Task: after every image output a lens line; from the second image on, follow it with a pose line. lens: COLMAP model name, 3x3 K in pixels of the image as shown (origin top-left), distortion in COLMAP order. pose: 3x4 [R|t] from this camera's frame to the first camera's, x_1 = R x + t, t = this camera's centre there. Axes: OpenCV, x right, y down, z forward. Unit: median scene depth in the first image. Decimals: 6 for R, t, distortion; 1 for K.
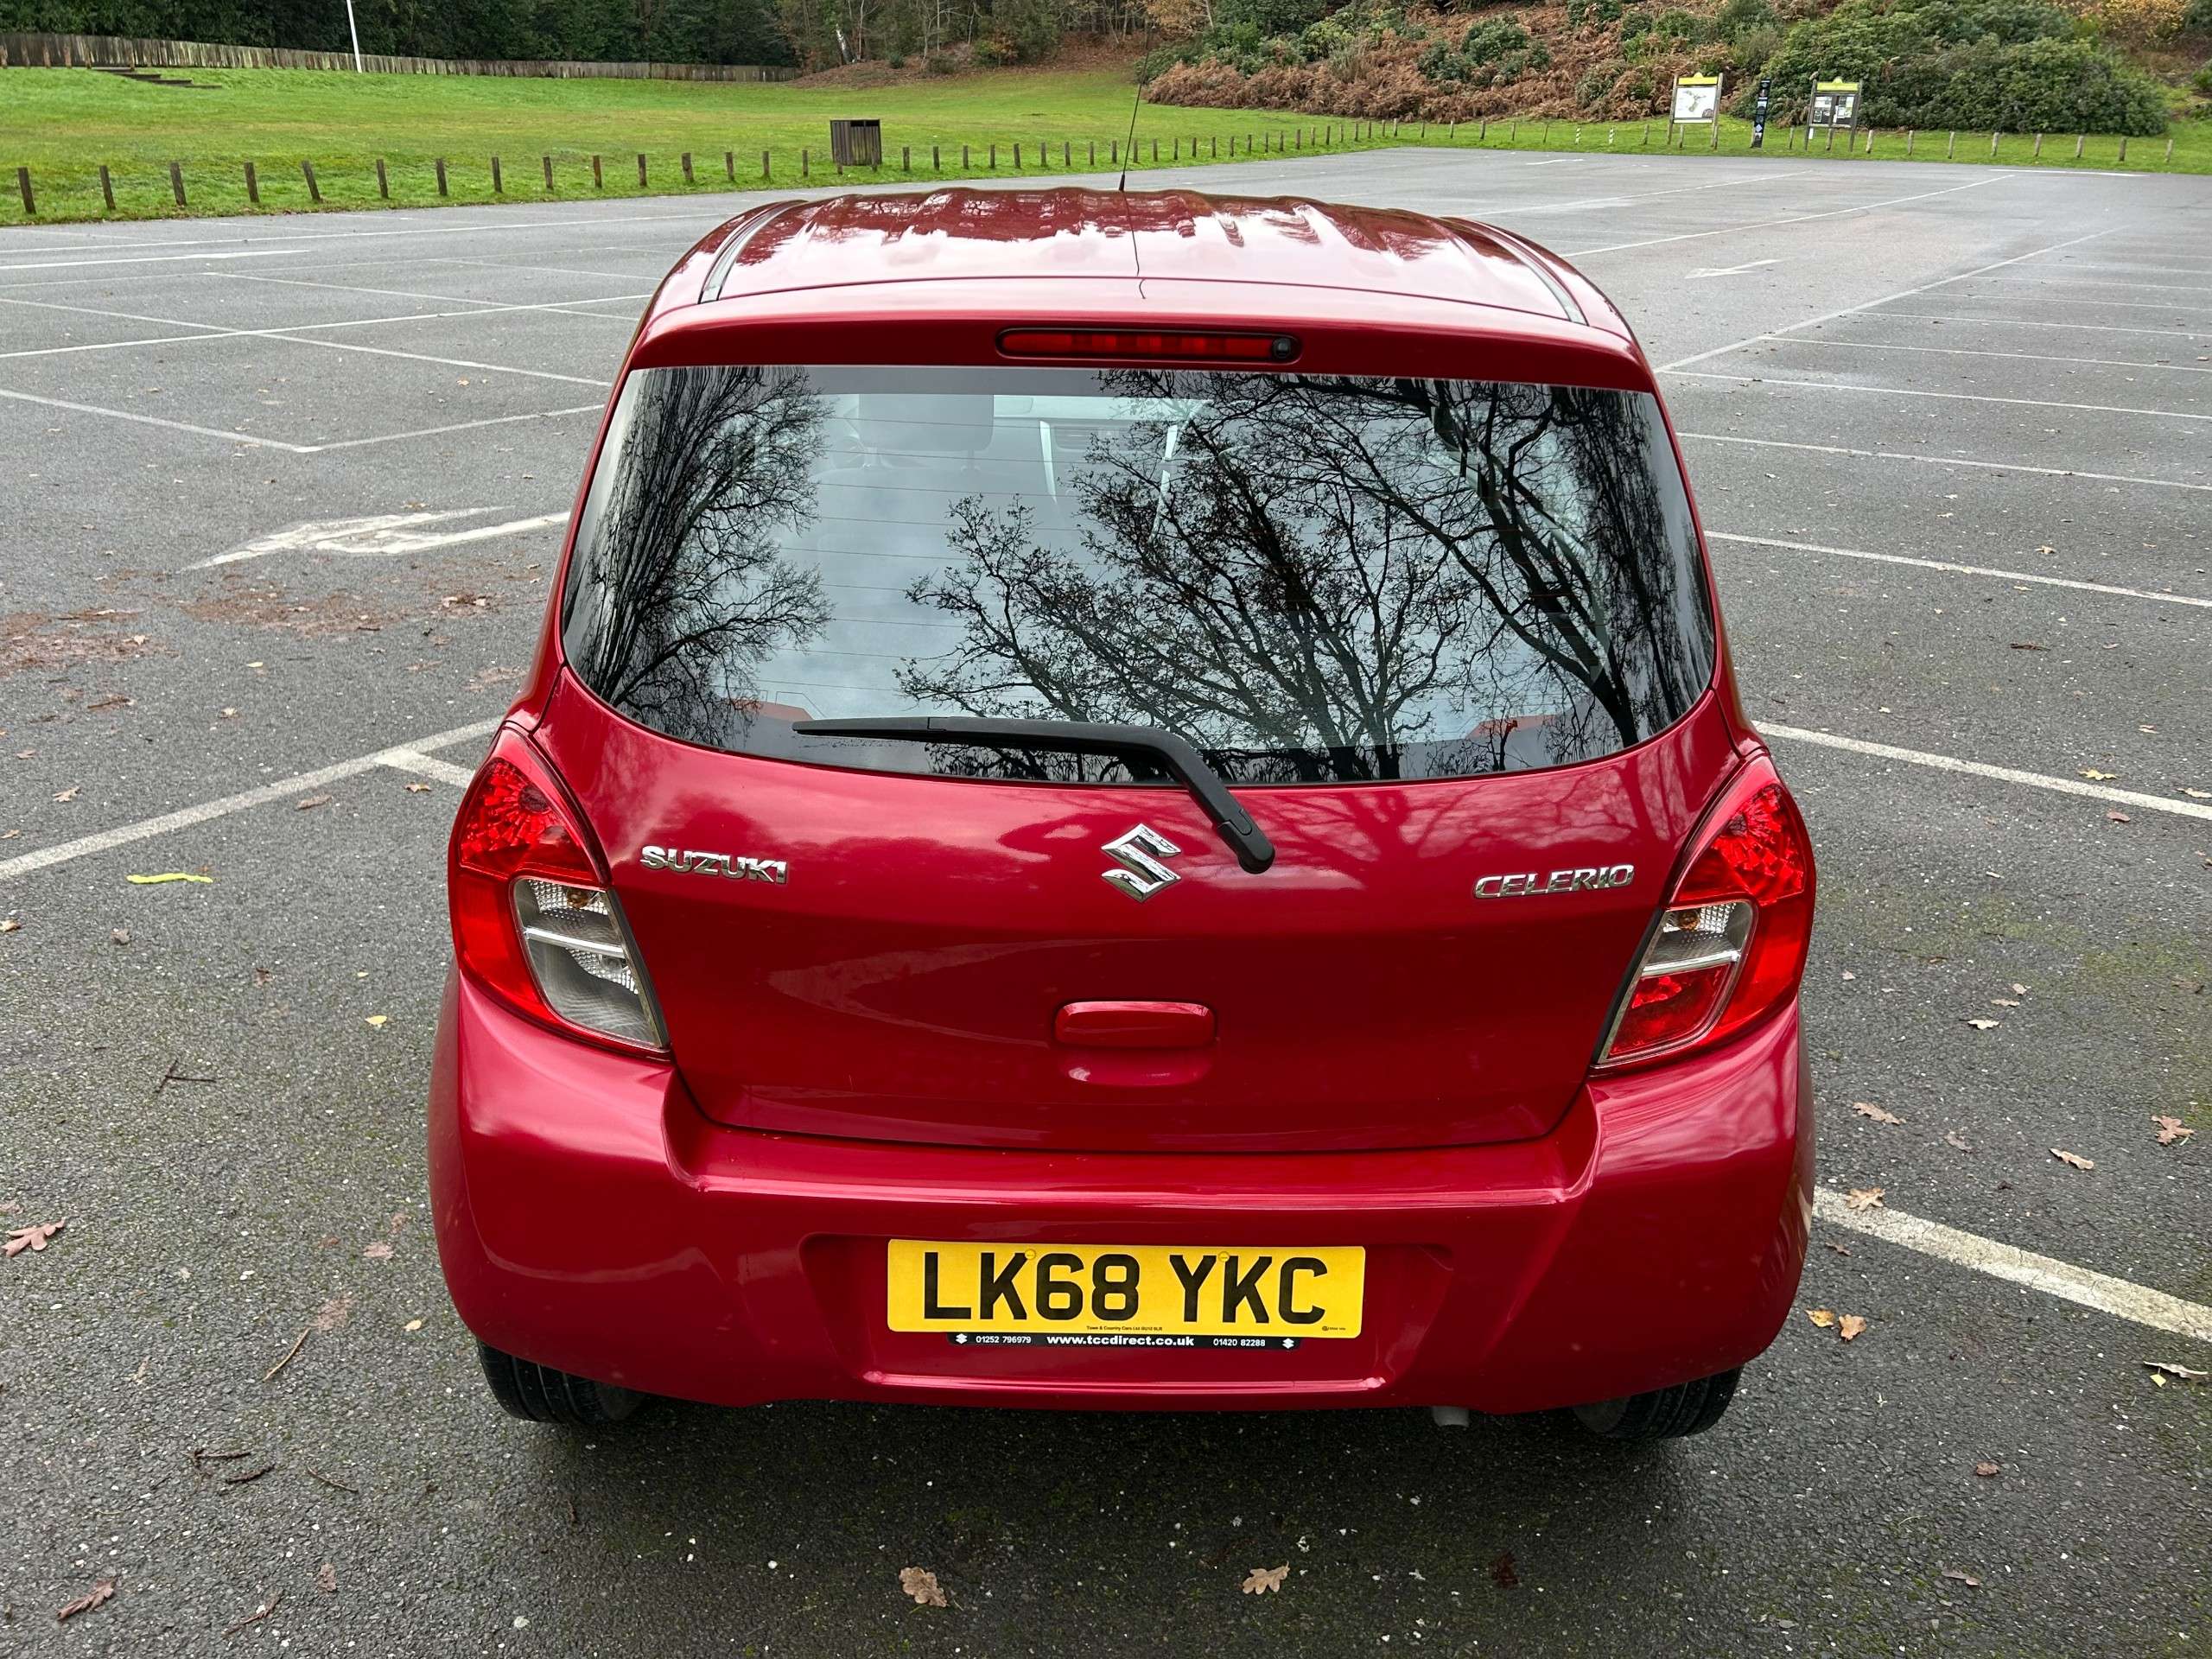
lens RADIAL K [[1764.2, 0, 1102.3], [0, 1764.2, 816.3], [0, 0, 1]] dist [0.041768, -0.043661]
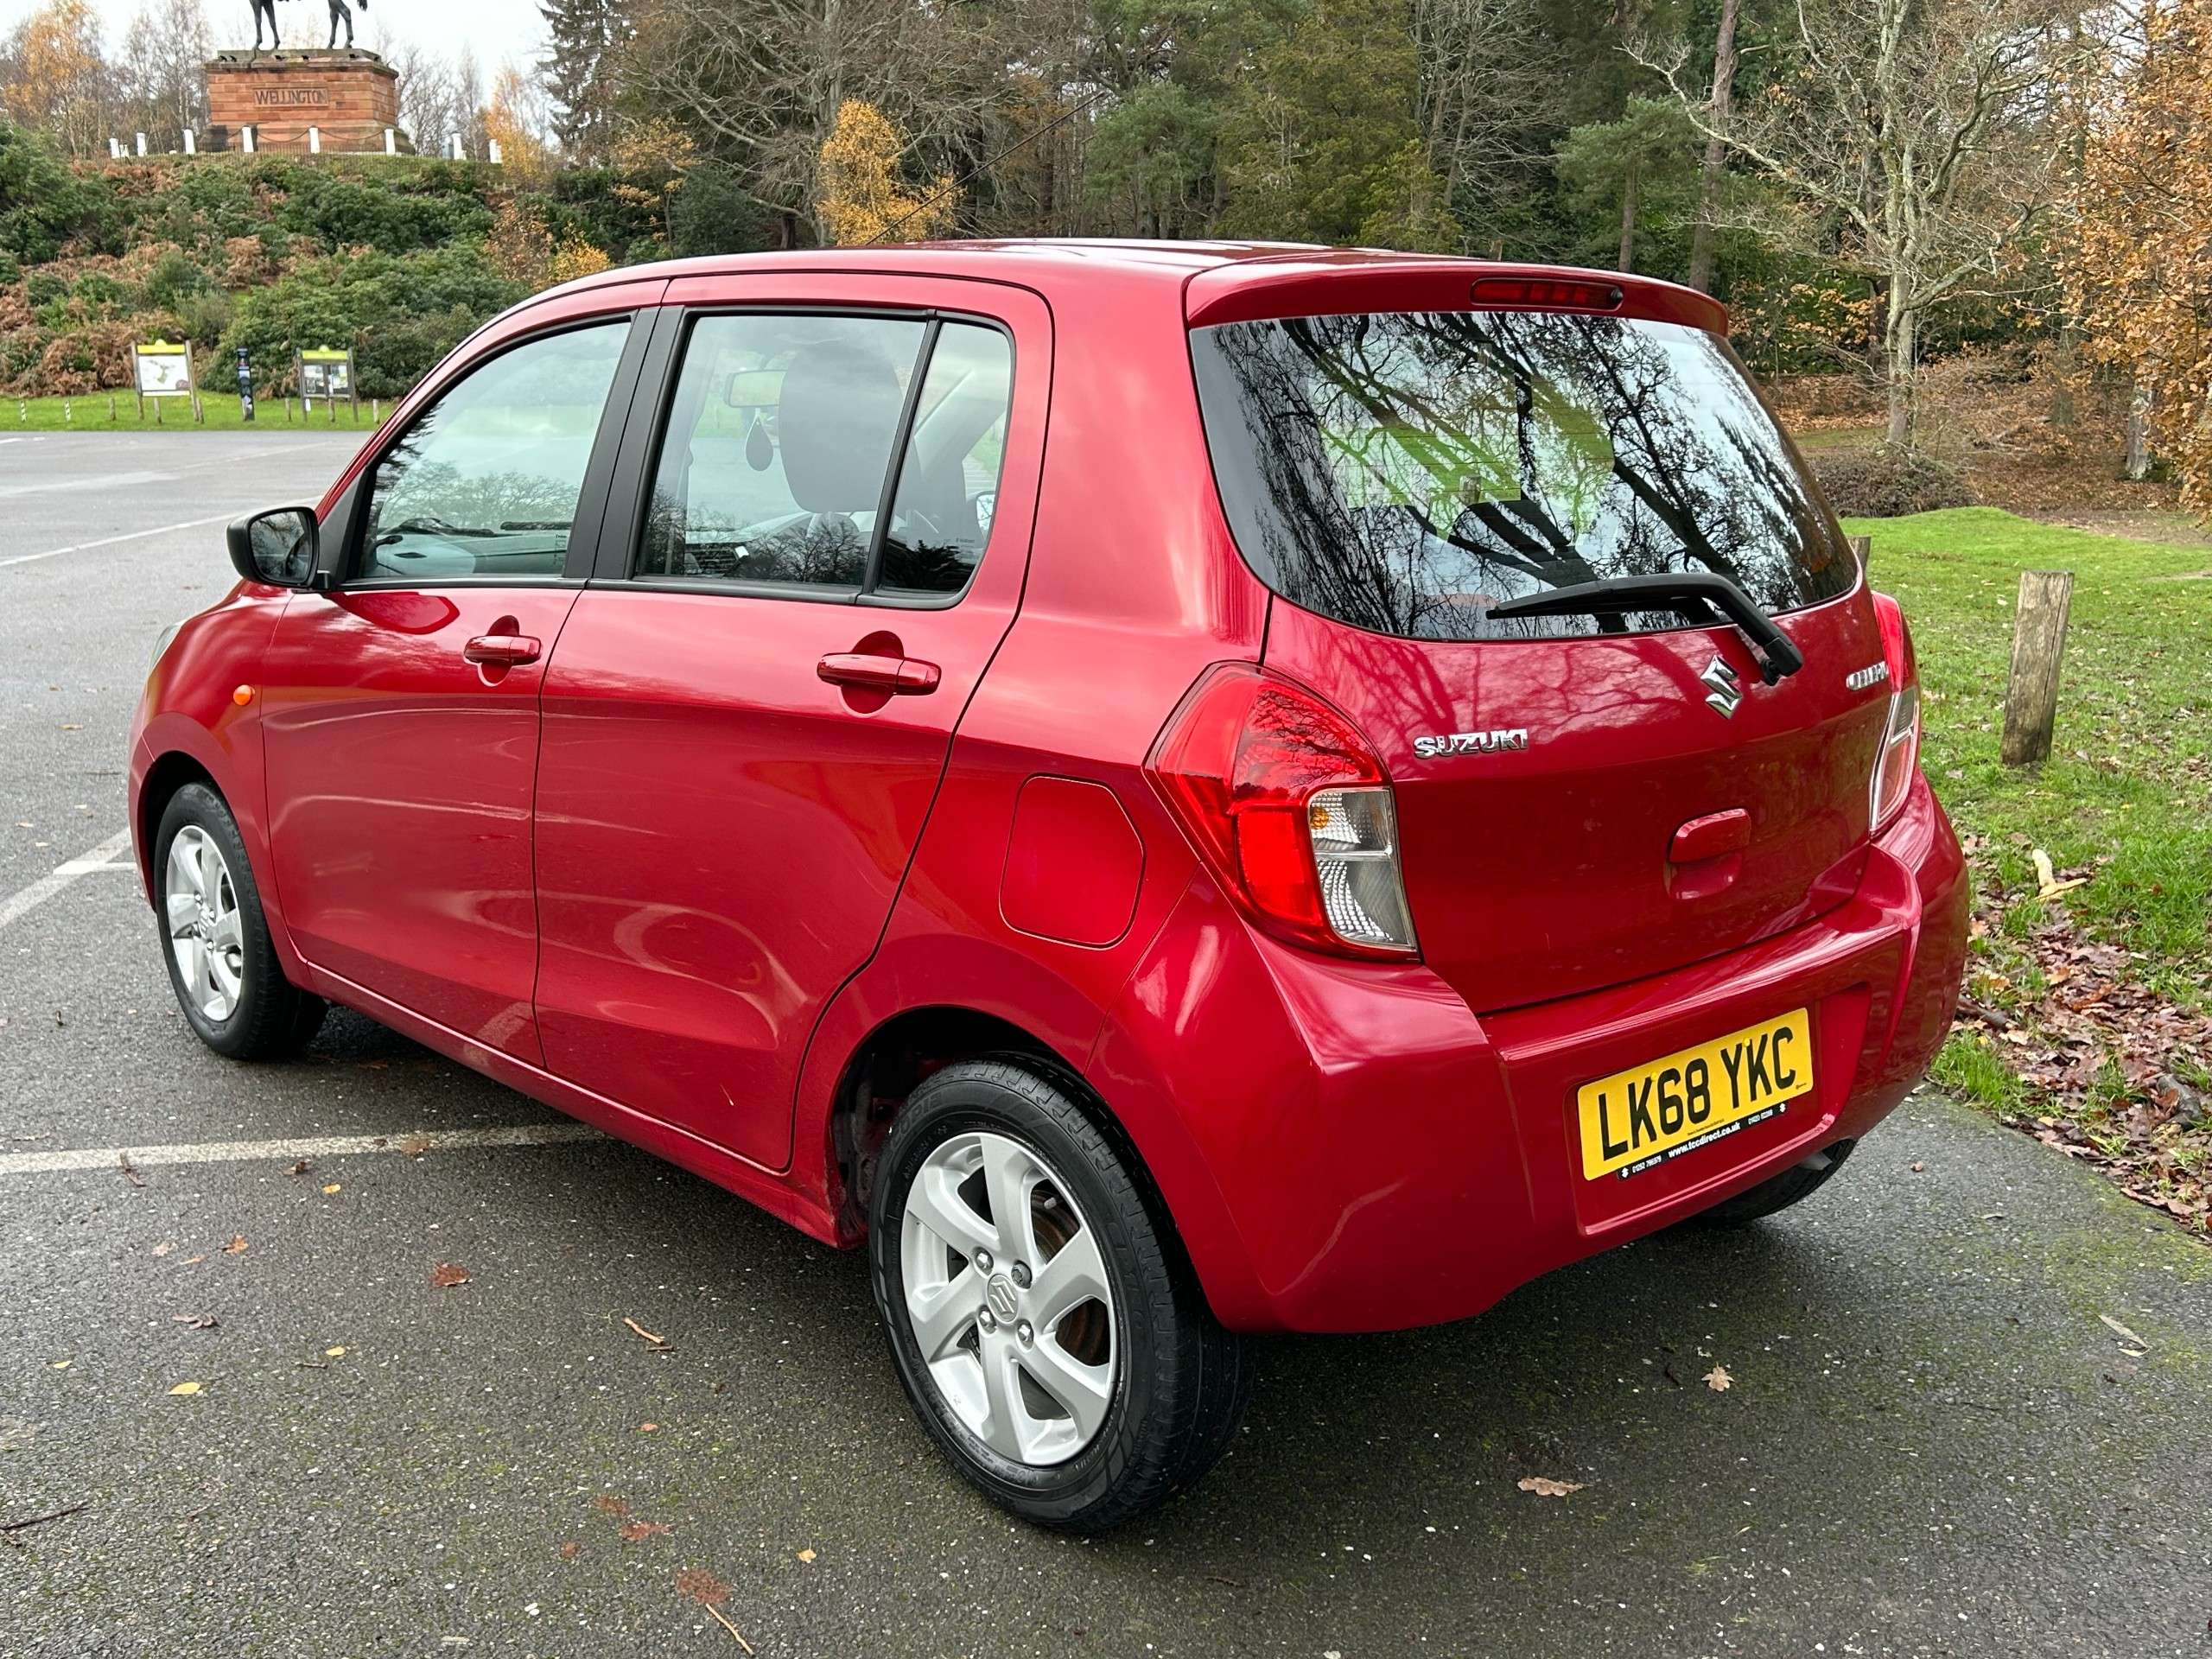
lens RADIAL K [[2086.5, 0, 1106.0], [0, 2086.5, 829.5], [0, 0, 1]] dist [0.011389, 0.000288]
pose [[0.744792, -0.152593, 0.649615, -0.988176], [0.263818, 0.961525, -0.076611, 0.095090], [-0.612931, 0.228440, 0.756393, 0.160042]]
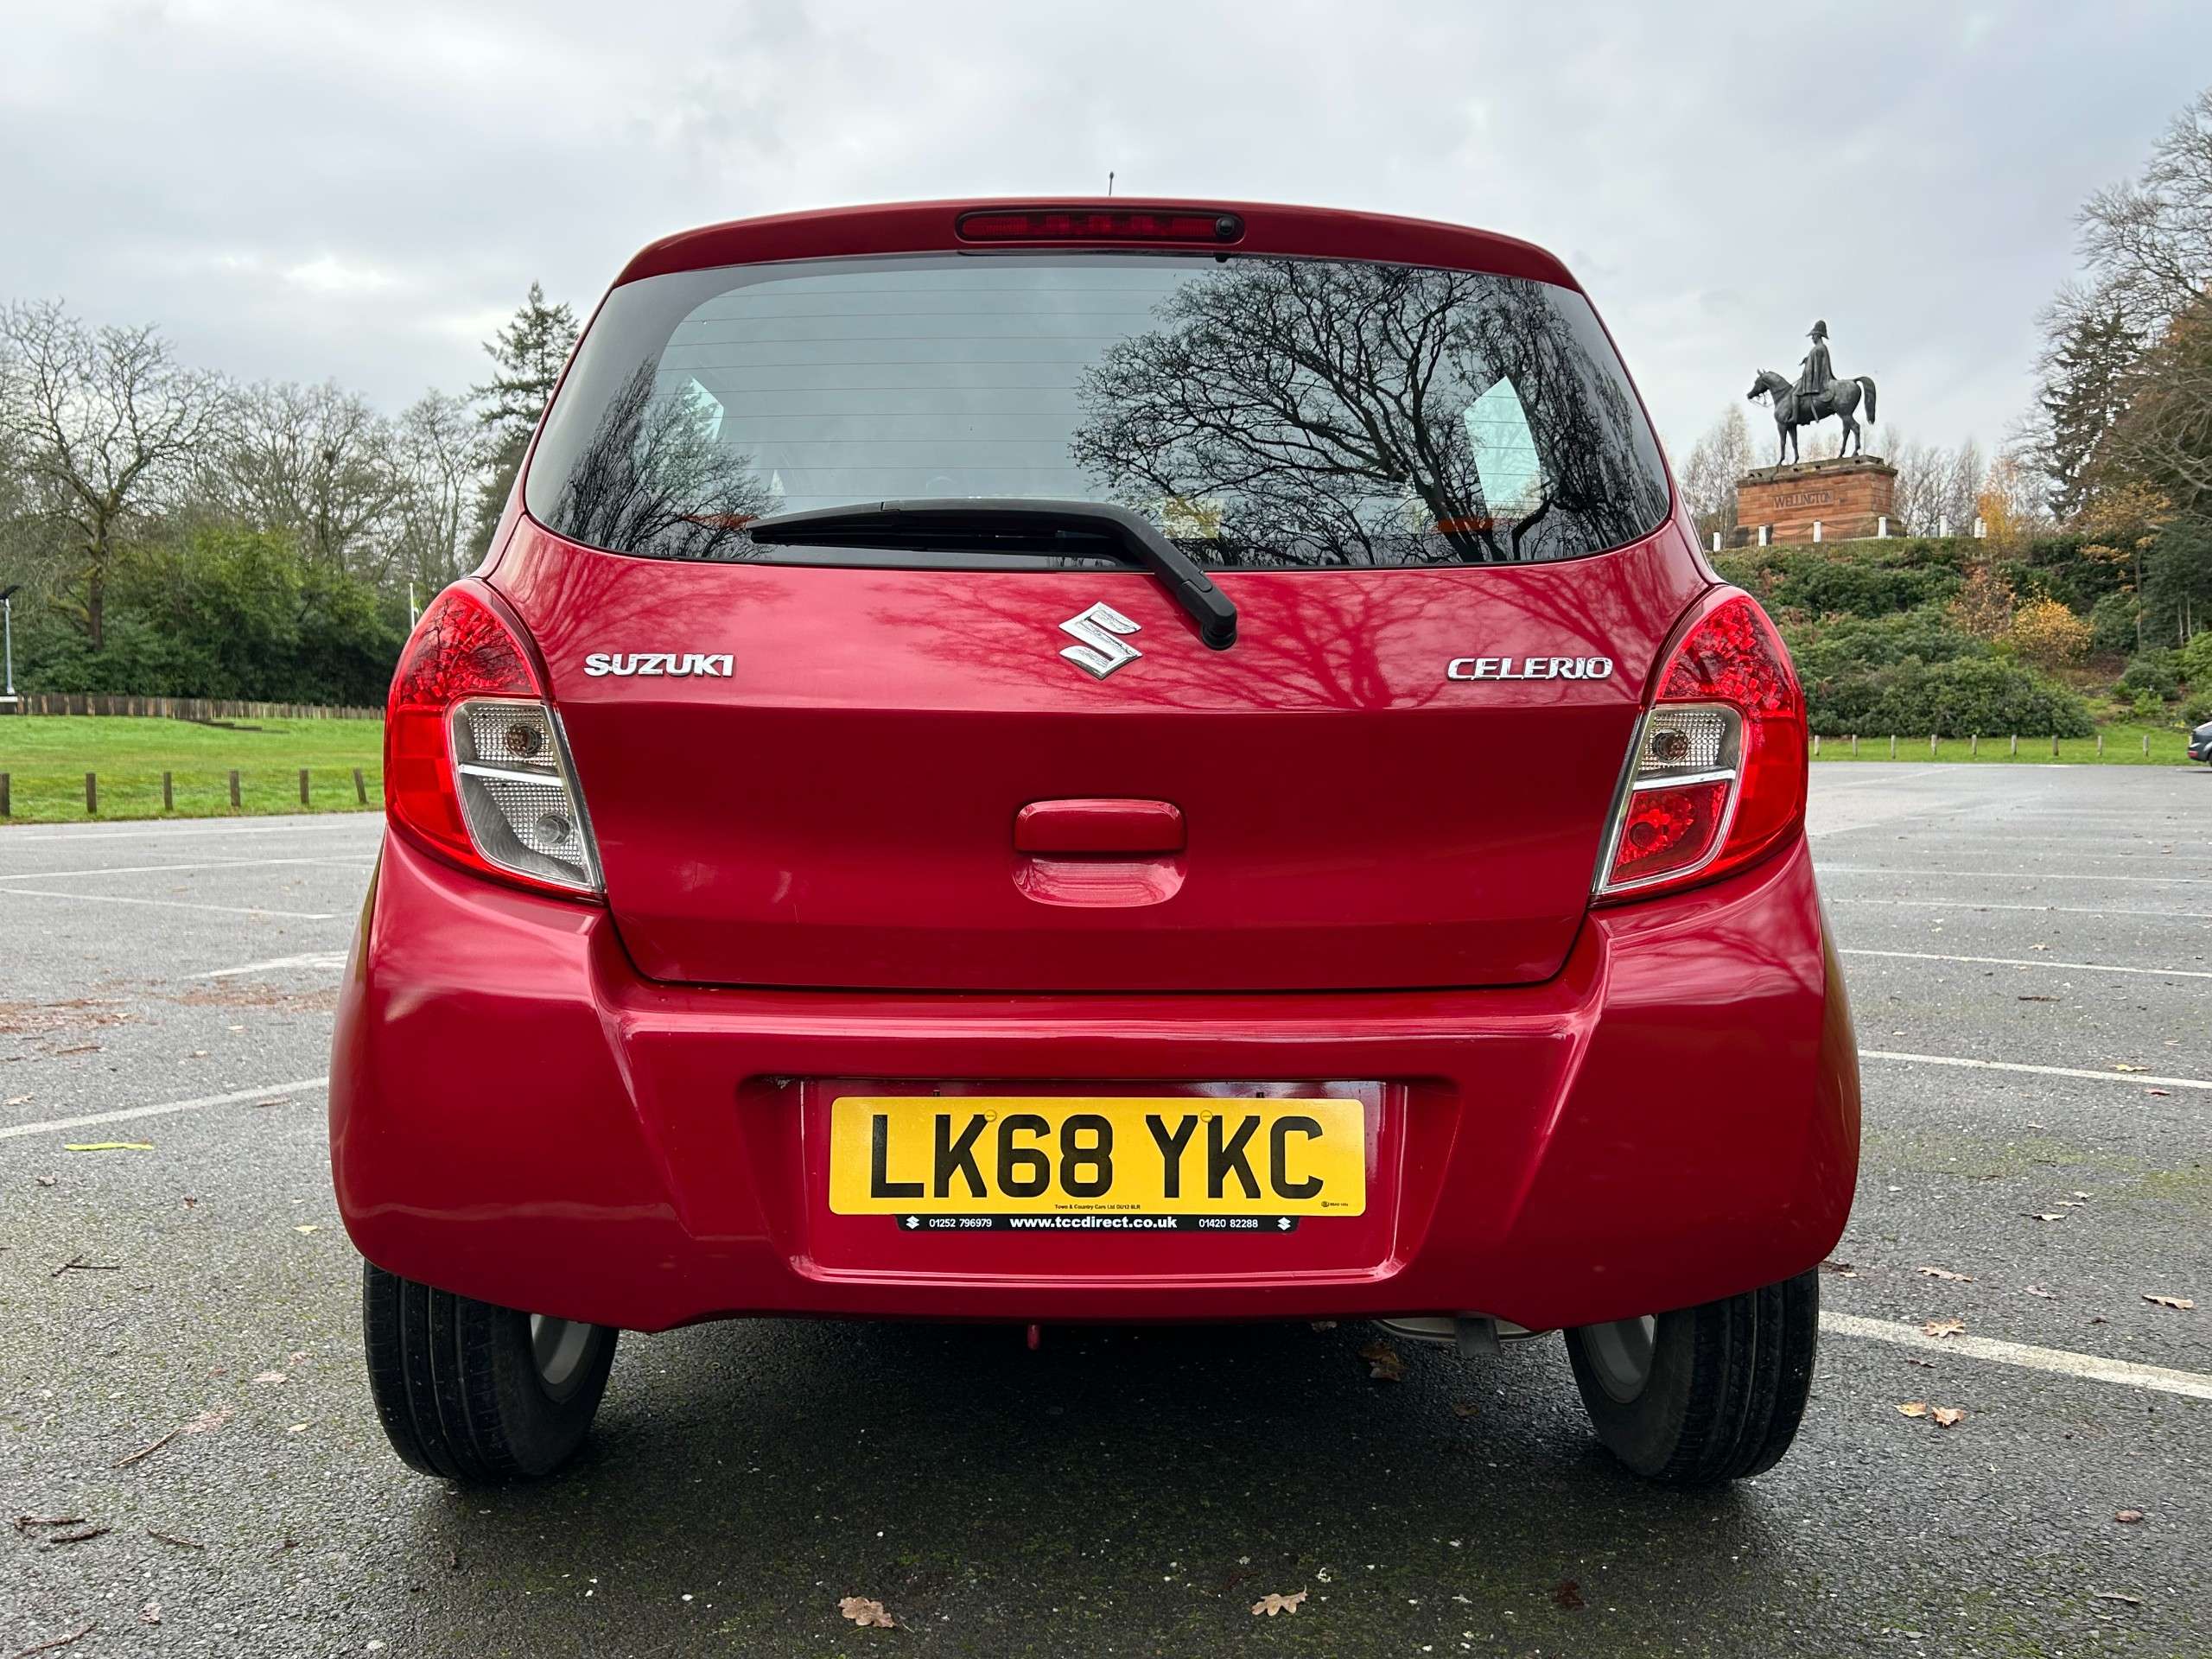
lens RADIAL K [[1764.2, 0, 1102.3], [0, 1764.2, 816.3], [0, 0, 1]] dist [0.041768, -0.043661]
pose [[0.999757, -0.022024, -0.001290, 0.018085], [0.020284, 0.940634, -0.338815, 0.359526], [0.008676, 0.338706, 0.940852, 0.092150]]
